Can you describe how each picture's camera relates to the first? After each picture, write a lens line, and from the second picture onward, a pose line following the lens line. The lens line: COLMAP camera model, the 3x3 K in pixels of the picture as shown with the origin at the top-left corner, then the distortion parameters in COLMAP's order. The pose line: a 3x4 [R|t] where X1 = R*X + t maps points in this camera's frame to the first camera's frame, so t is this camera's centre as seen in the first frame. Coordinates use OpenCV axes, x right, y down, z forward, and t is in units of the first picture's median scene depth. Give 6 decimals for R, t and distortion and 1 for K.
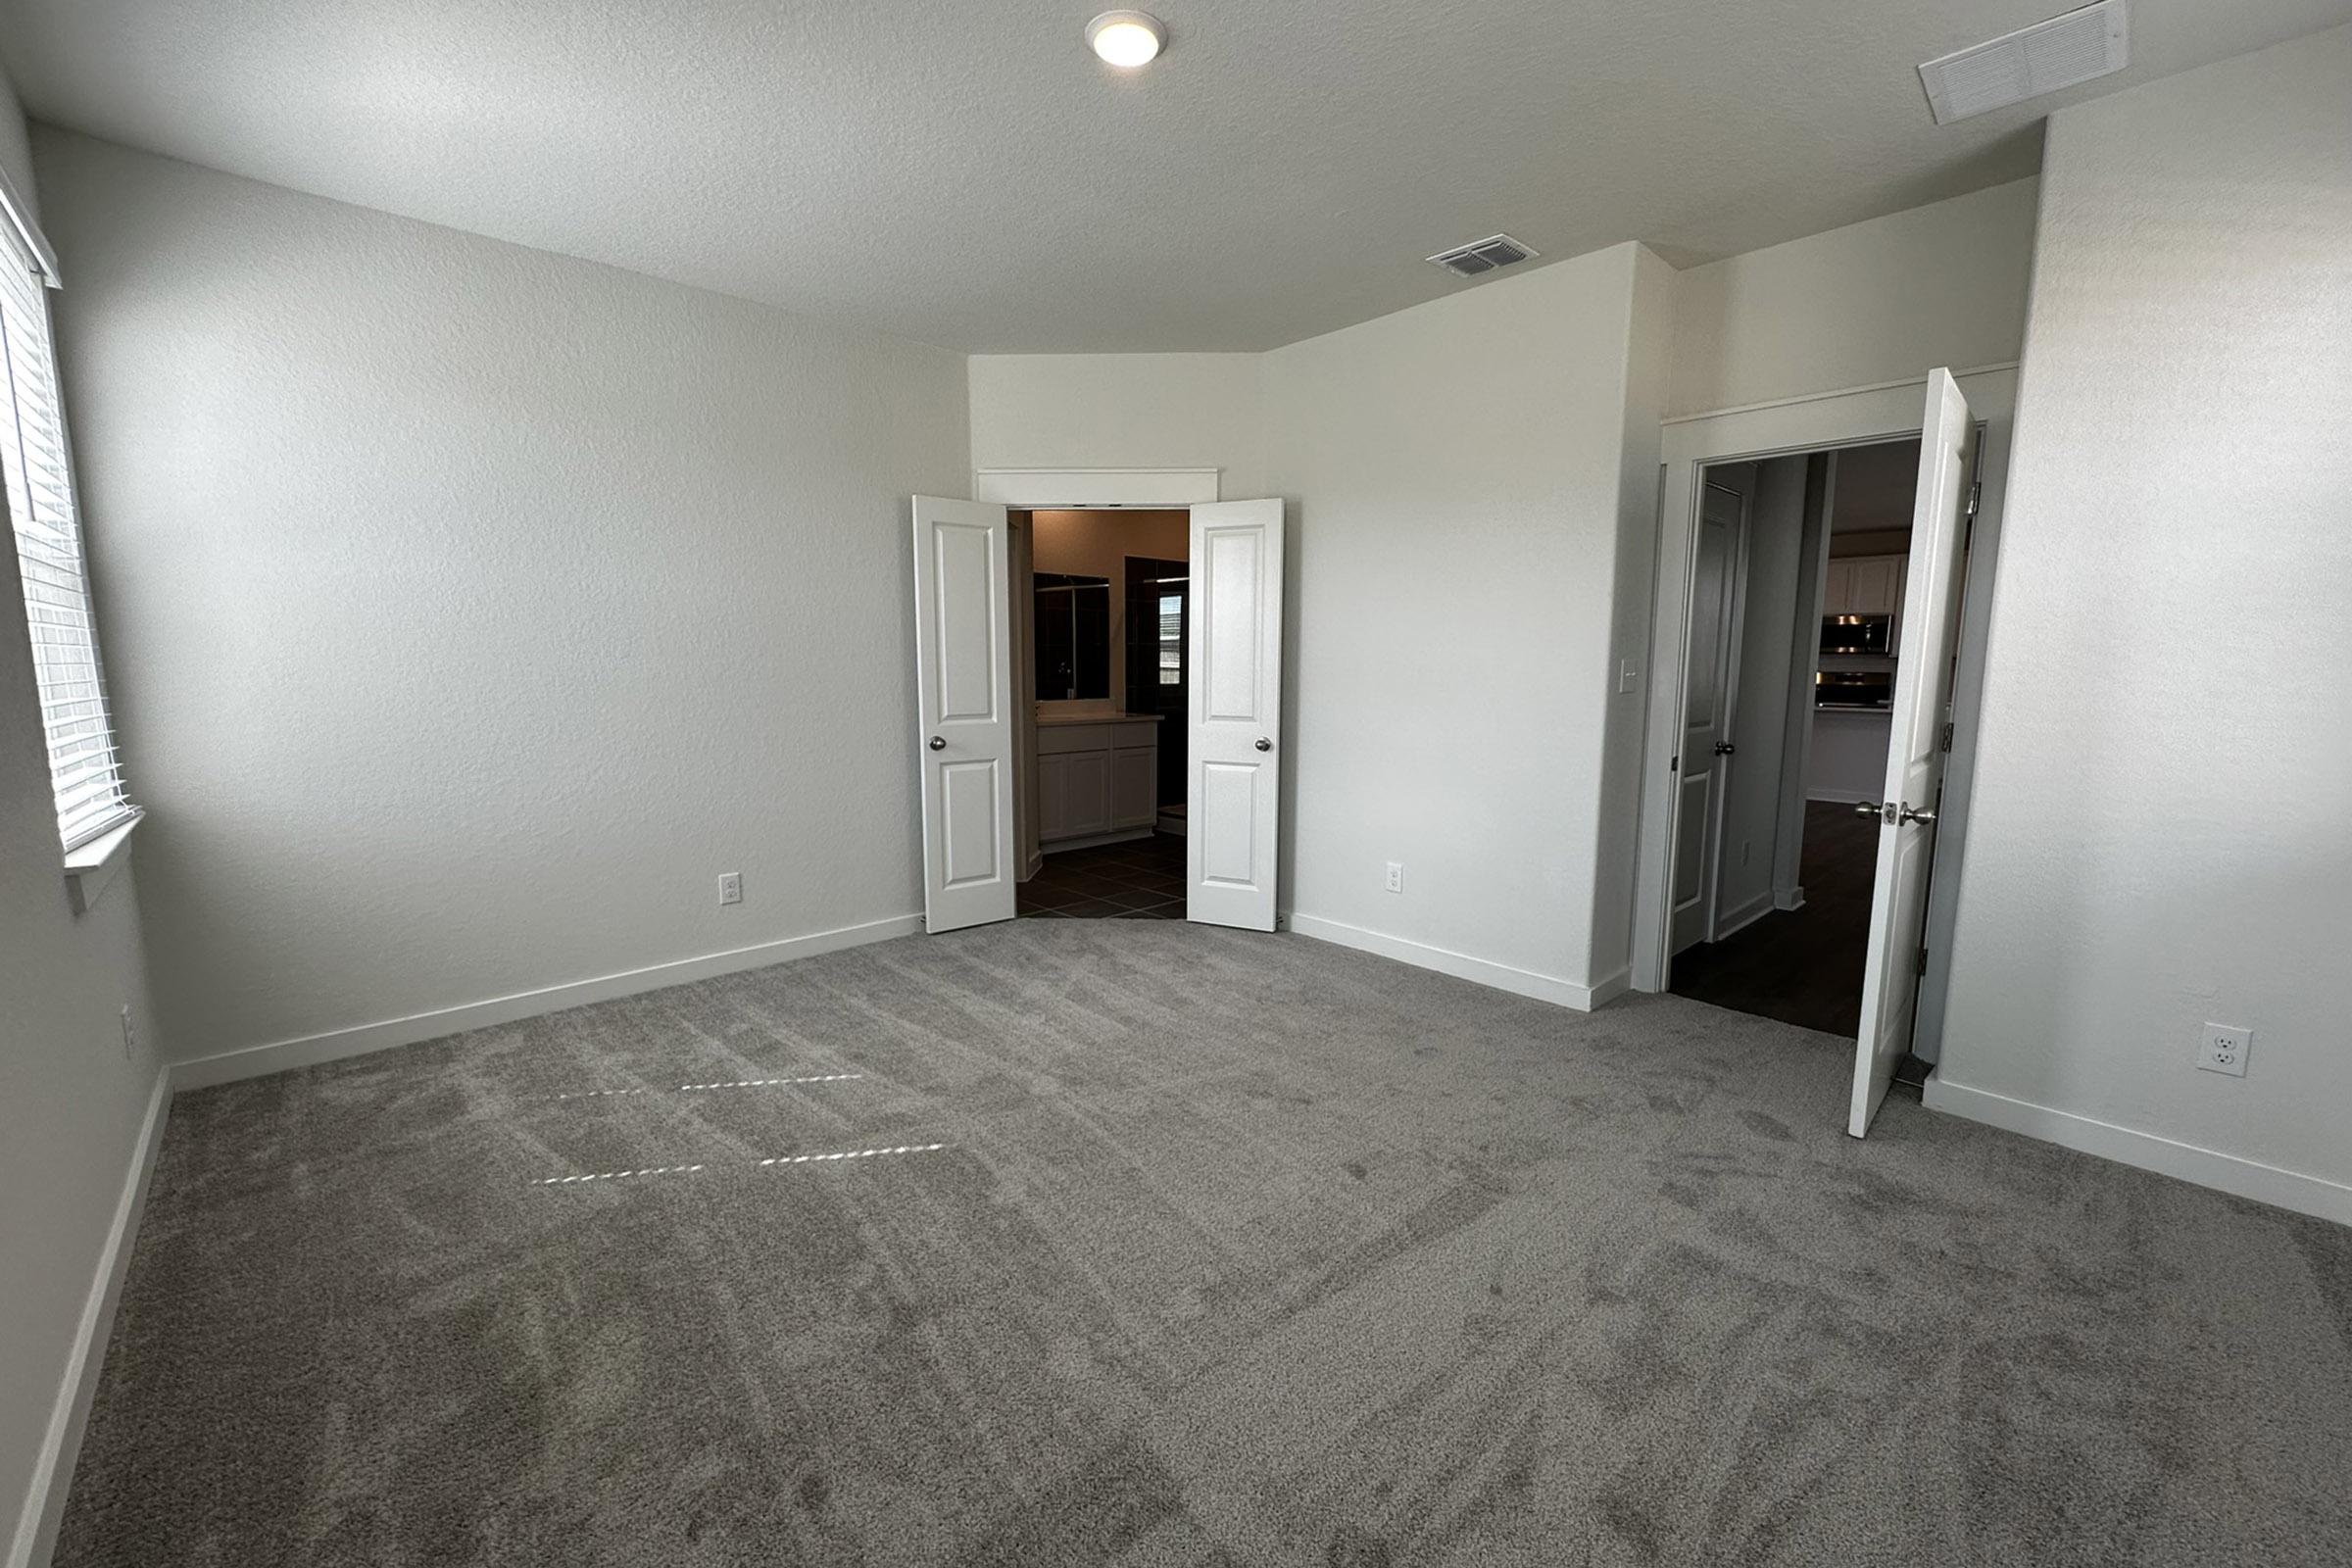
lens RADIAL K [[941.1, 0, 1177.0], [0, 941.1, 782.5], [0, 0, 1]] dist [-0.002024, 0.000126]
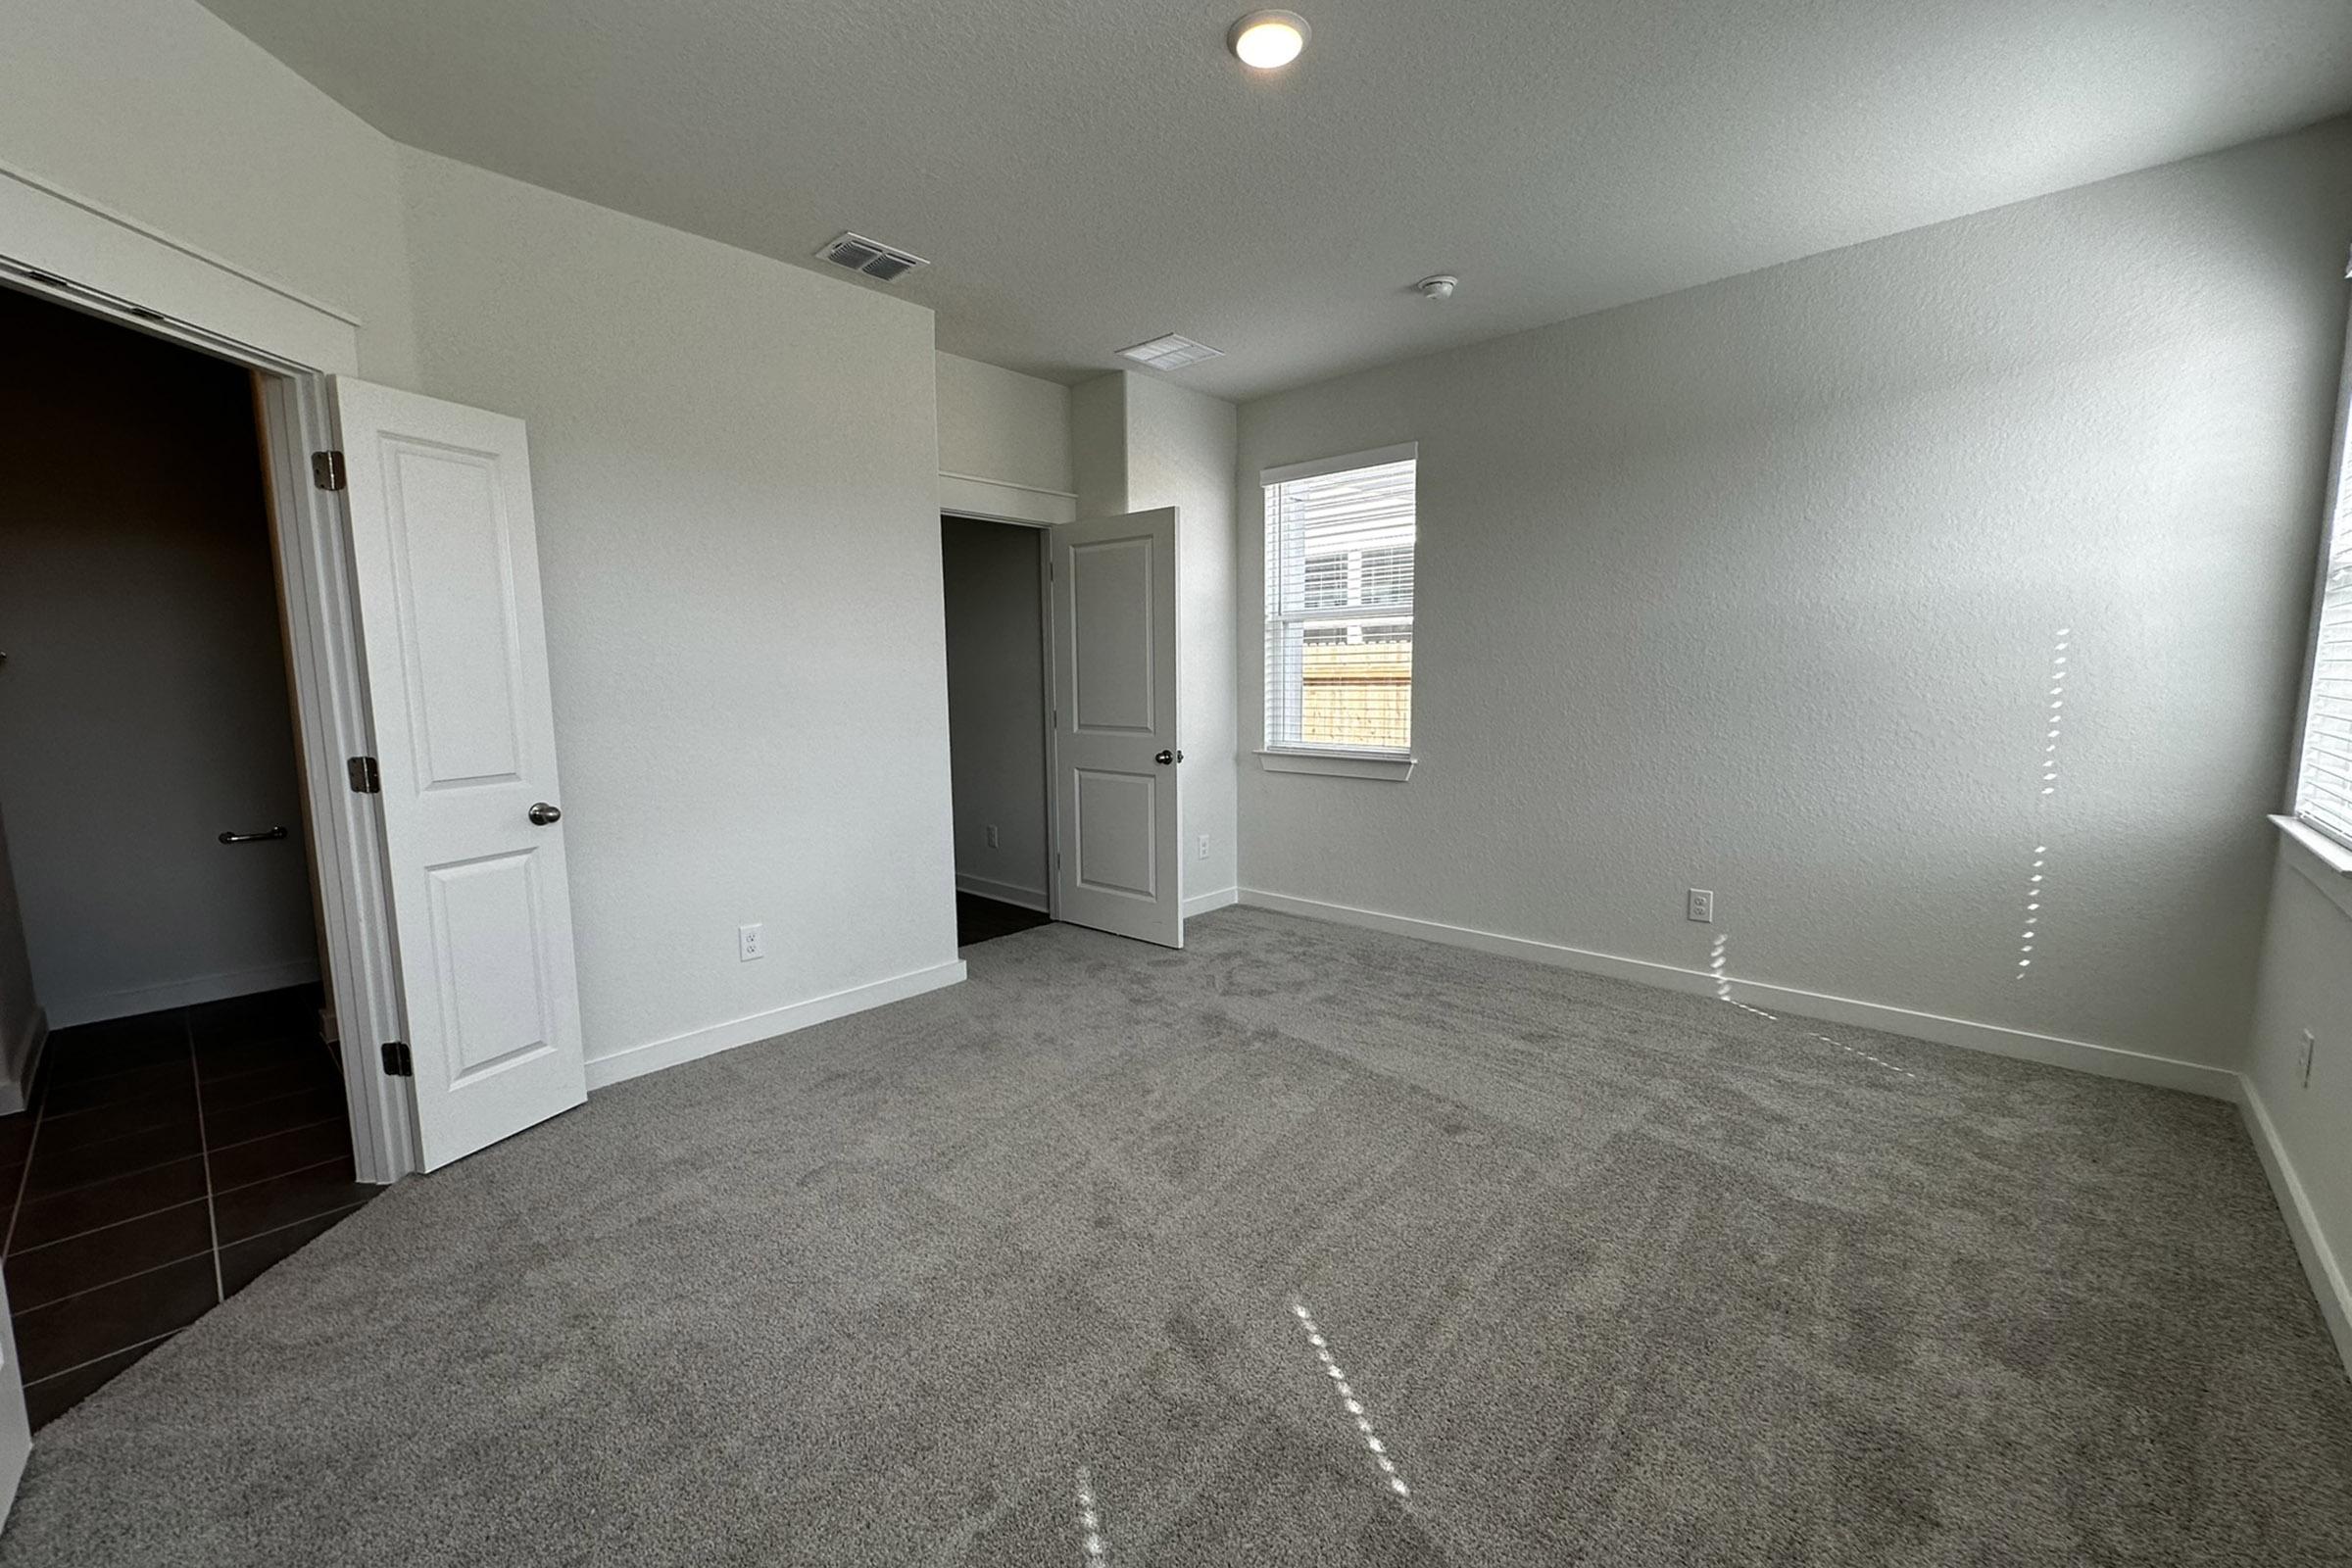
lens RADIAL K [[941.1, 0, 1177.0], [0, 941.1, 782.5], [0, 0, 1]] dist [-0.002024, 0.000126]
pose [[-0.075734, -0.120843, 0.989778, -0.679655], [0.137692, 0.981852, 0.130411, -0.104296], [-0.987575, 0.146161, -0.057721, 0.772519]]
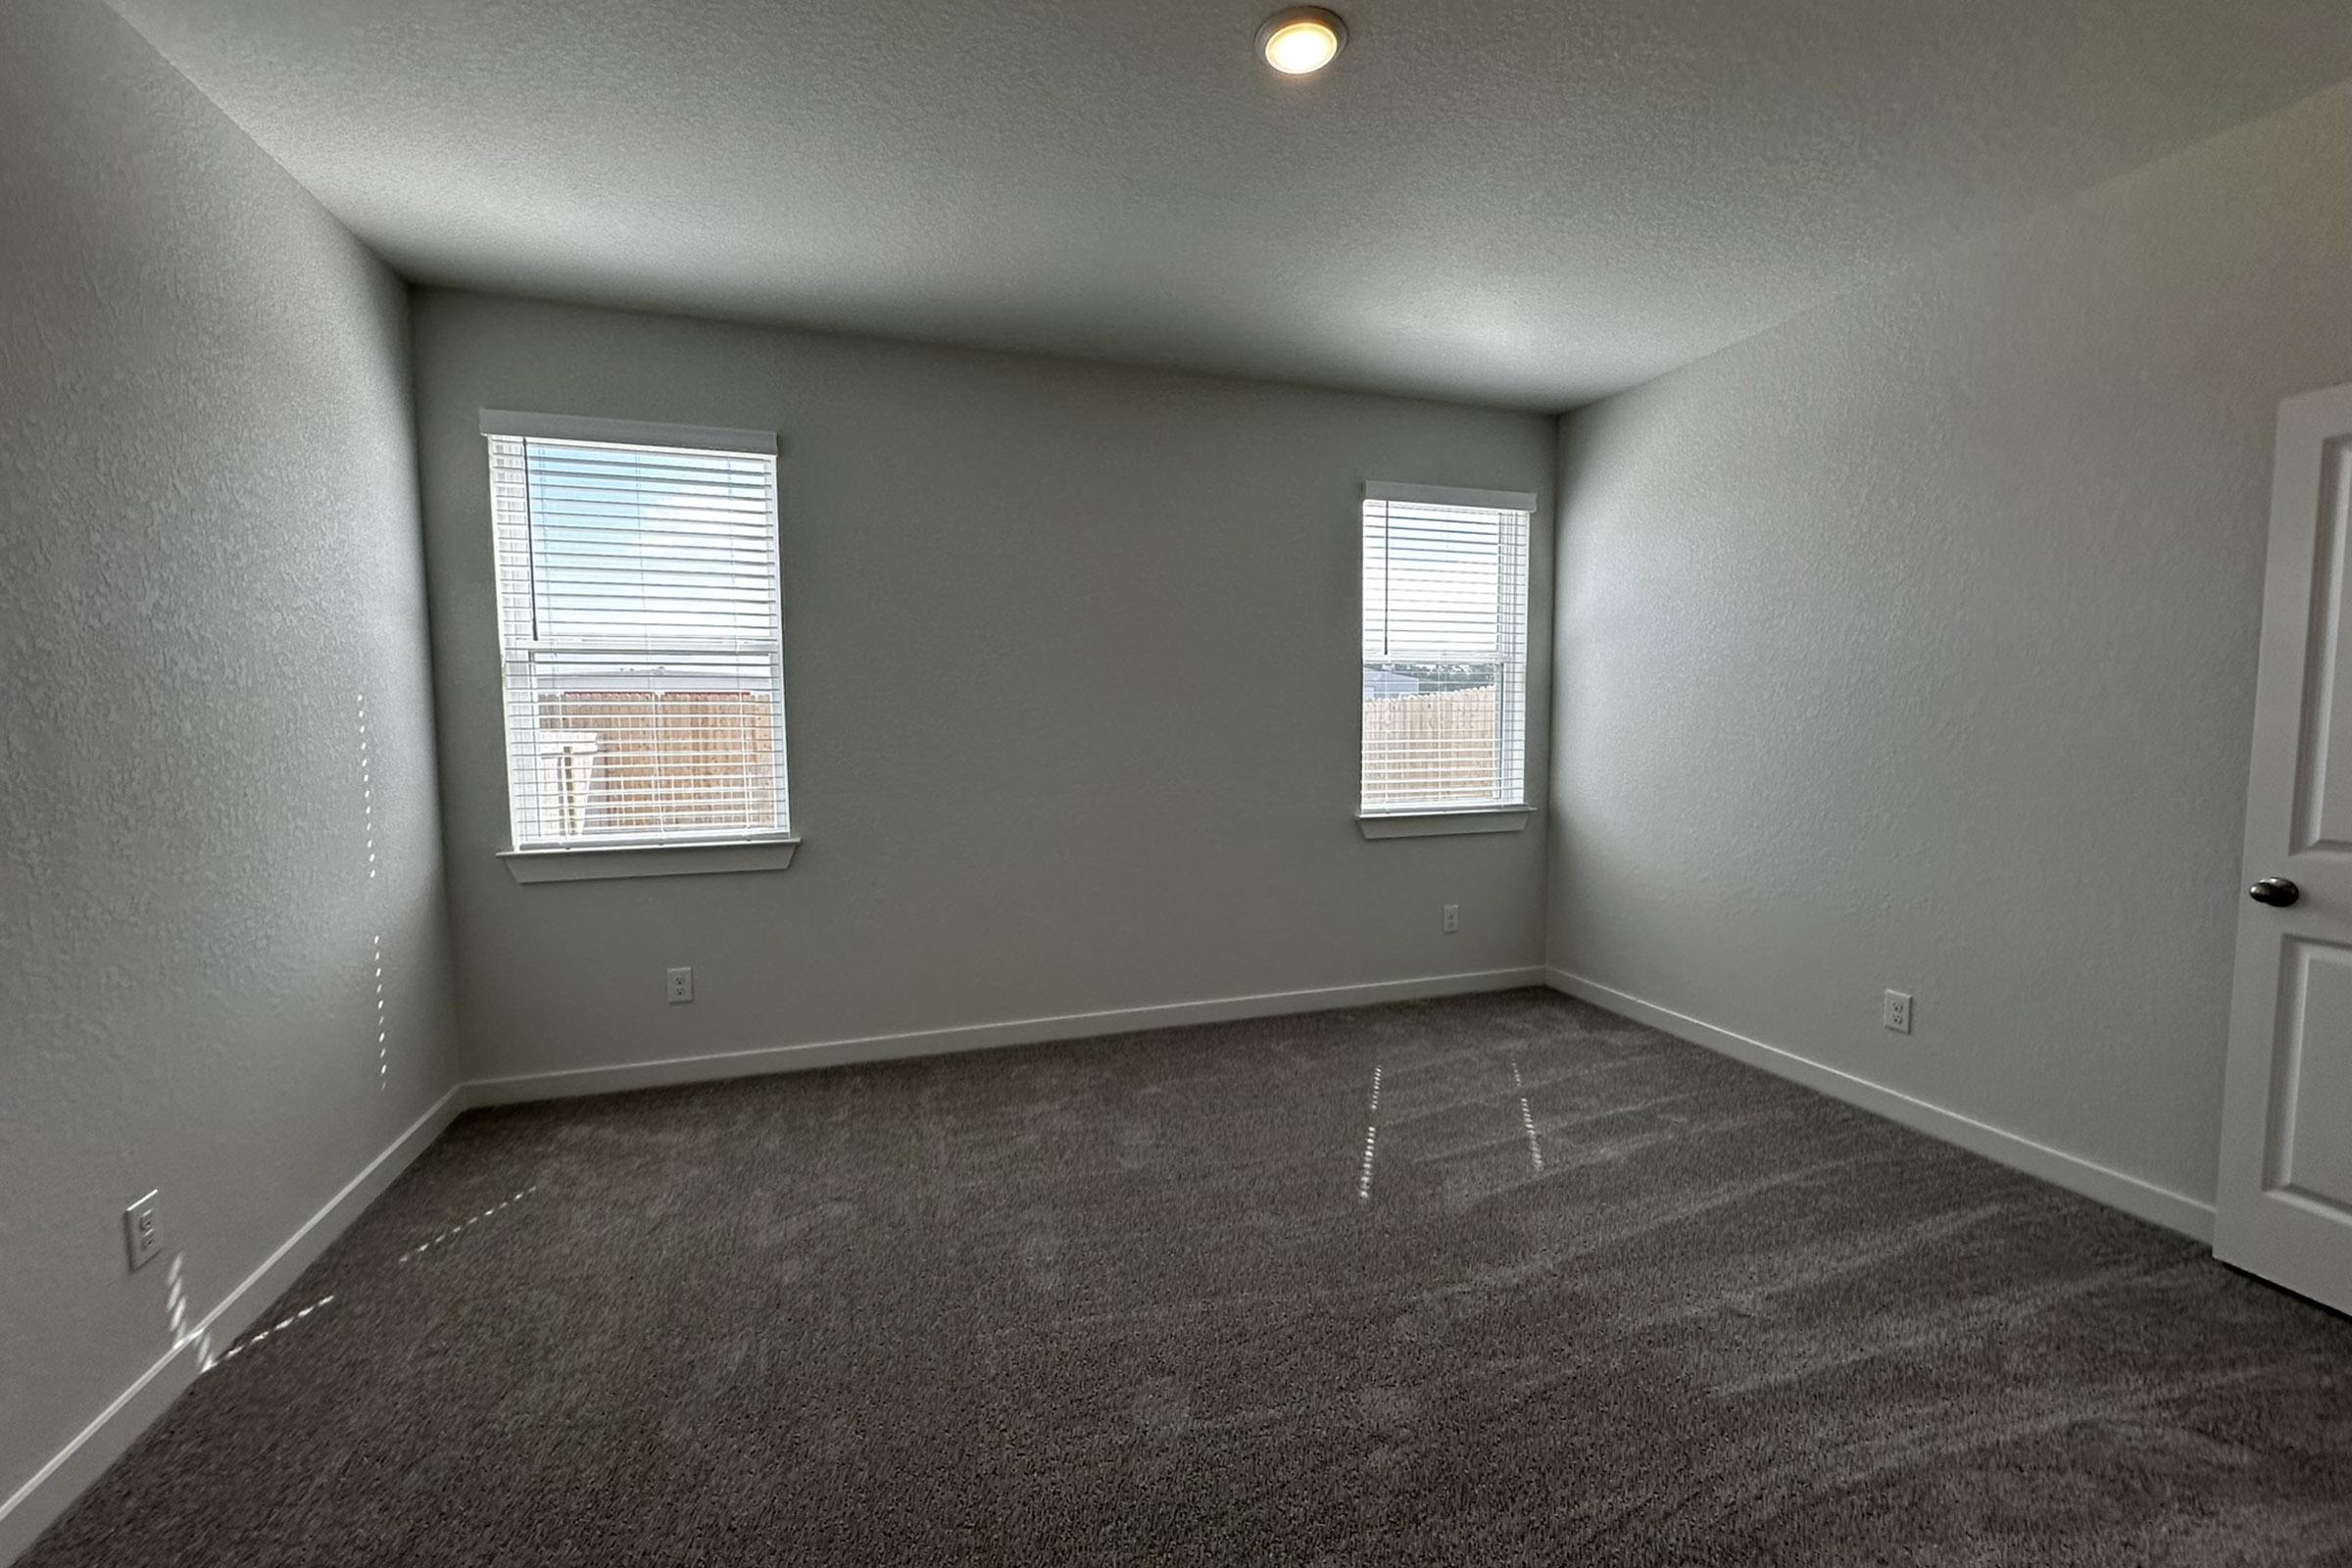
lens RADIAL K [[941.1, 0, 1177.0], [0, 941.1, 782.5], [0, 0, 1]] dist [-0.002024, 0.000126]
pose [[-0.412993, 0.068244, -0.908174, 0.526055], [-0.115977, 0.985129, 0.126768, -0.116668], [0.903319, 0.157682, -0.398937, 0.835330]]
